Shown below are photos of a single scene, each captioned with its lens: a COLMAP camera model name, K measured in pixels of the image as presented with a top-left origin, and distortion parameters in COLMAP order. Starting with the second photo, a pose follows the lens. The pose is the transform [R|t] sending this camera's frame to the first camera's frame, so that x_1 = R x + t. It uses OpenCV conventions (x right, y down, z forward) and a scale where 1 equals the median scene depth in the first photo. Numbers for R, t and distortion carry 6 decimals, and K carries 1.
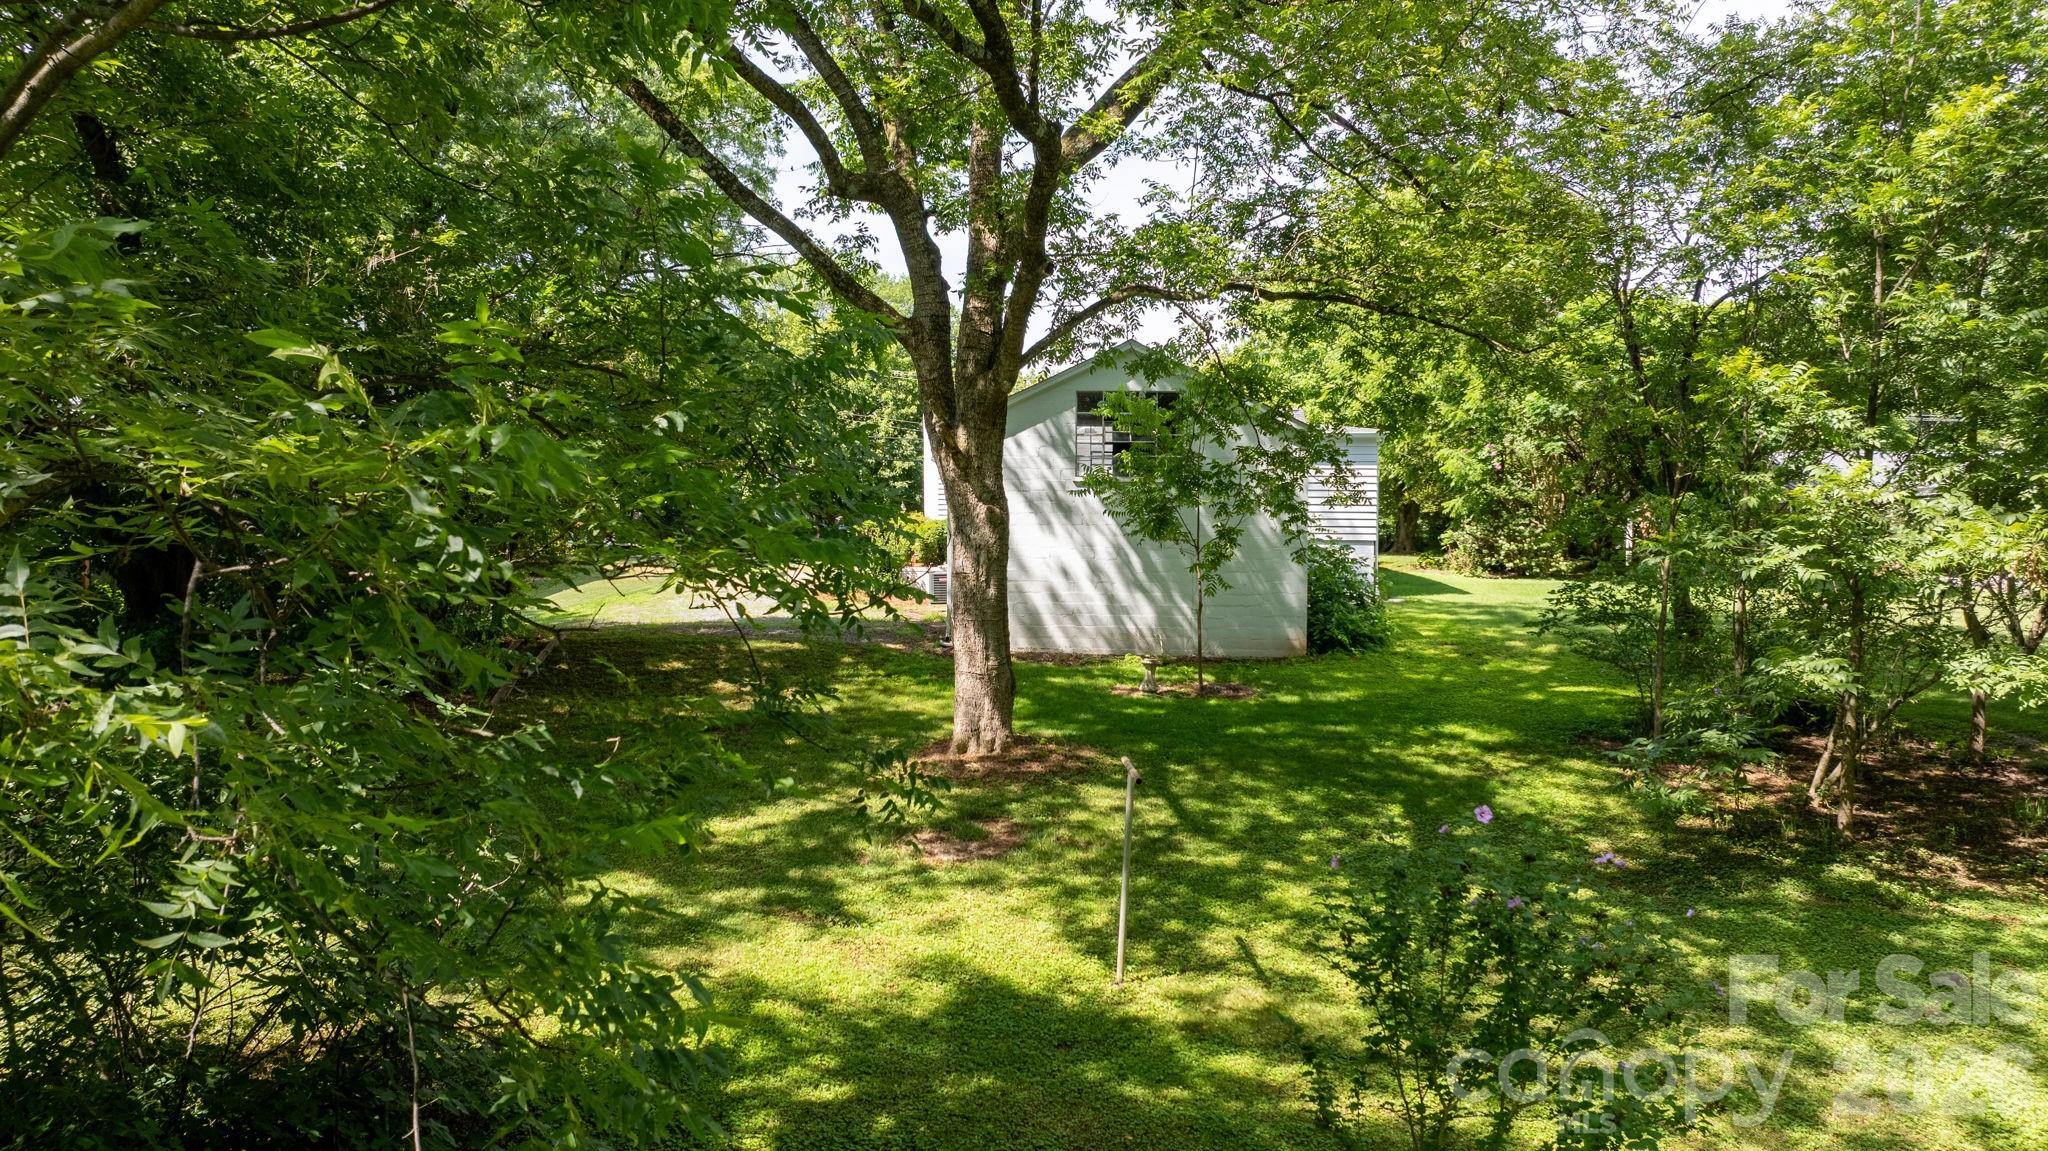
lens RADIAL K [[1443.3, 0, 1016.9], [0, 1443.3, 573.6], [0, 0, 1]] dist [-0.023134, 0.014255]
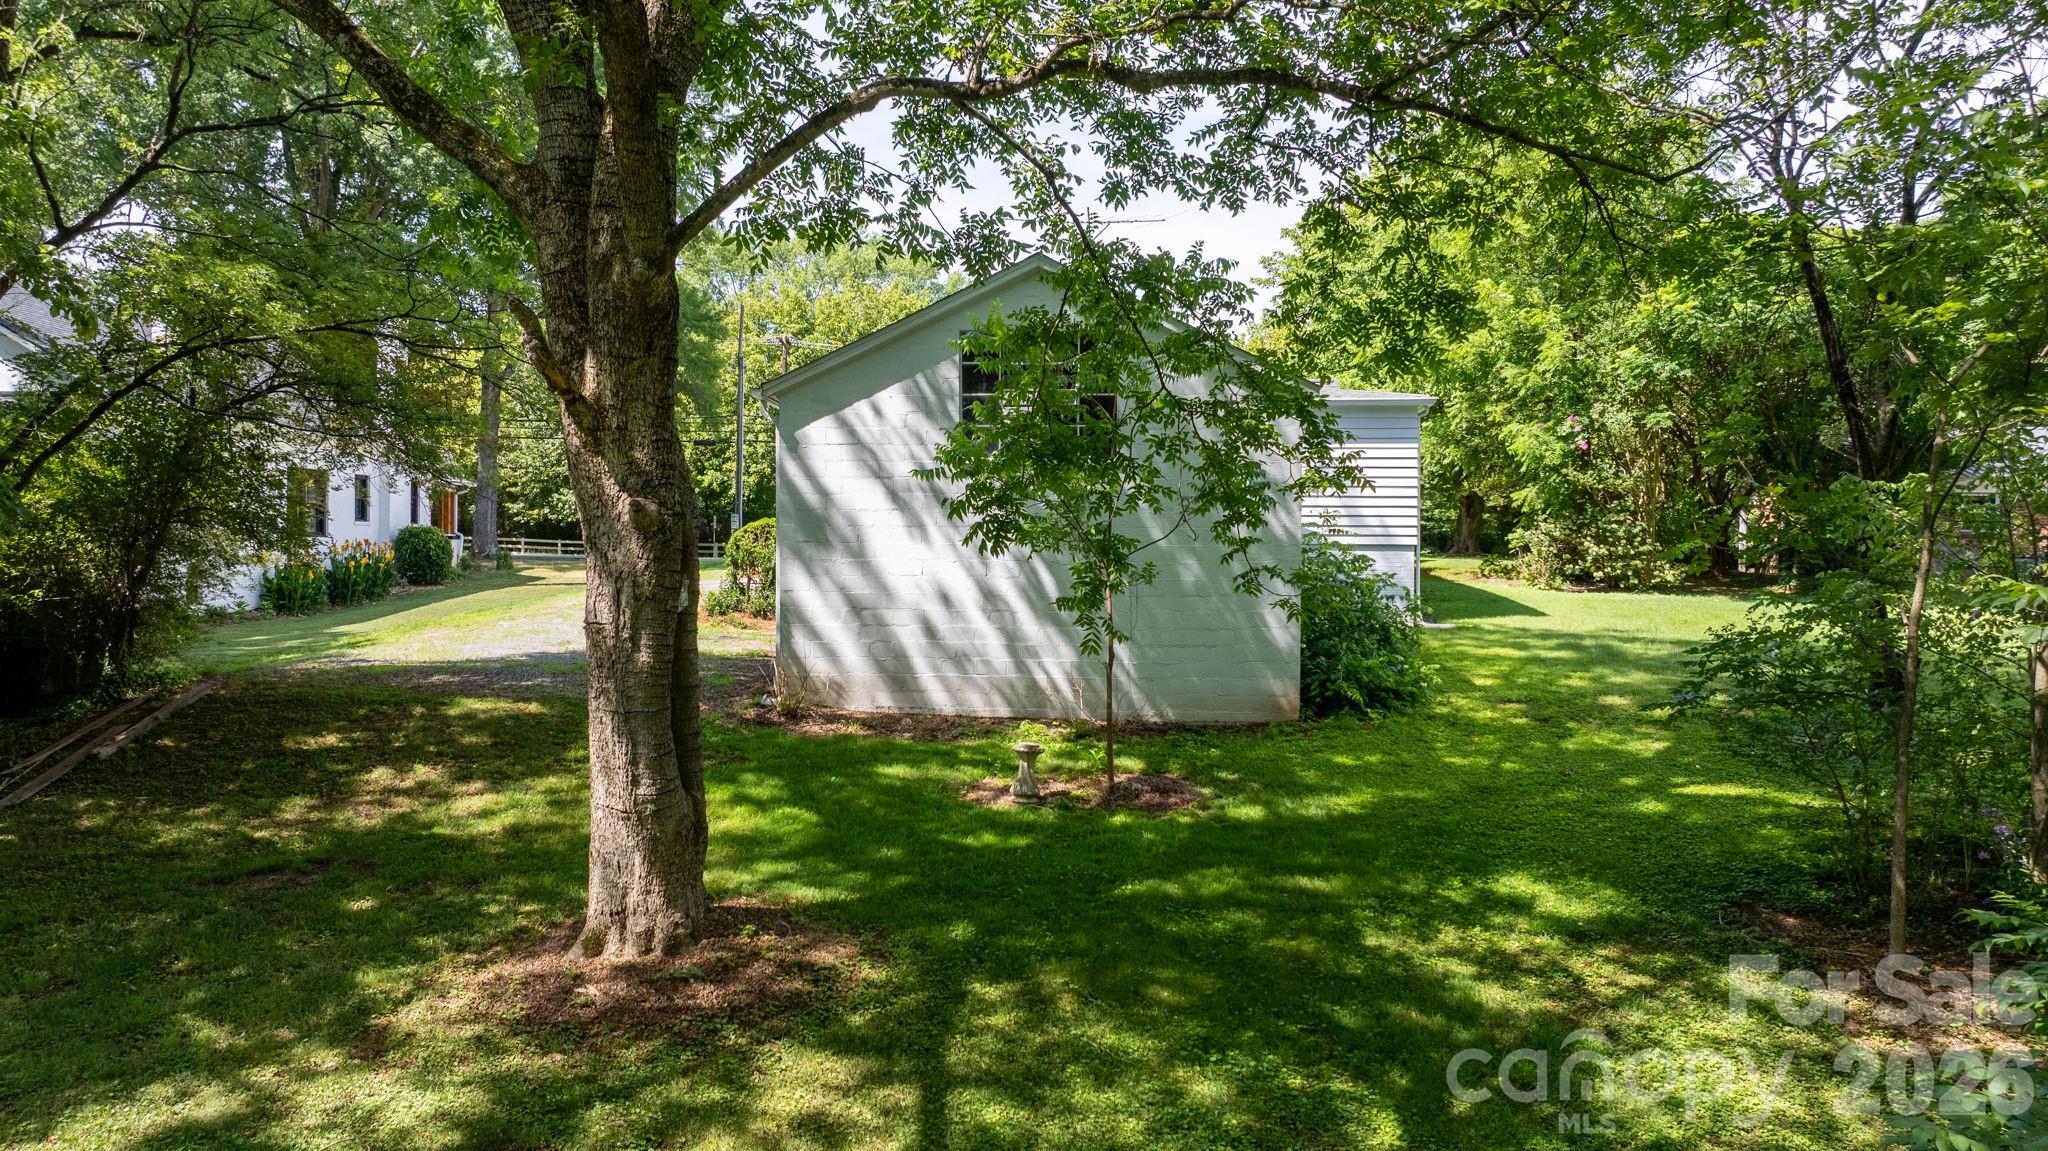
lens RADIAL K [[1443.3, 0, 1030.6], [0, 1443.3, 573.0], [0, 0, 1]] dist [-0.023134, 0.014255]
pose [[0.999216, -0.000757, -0.039574, 0.101228], [0.000919, 0.999991, 0.004060, -0.014573], [0.039570, -0.004093, 0.999208, 0.320119]]
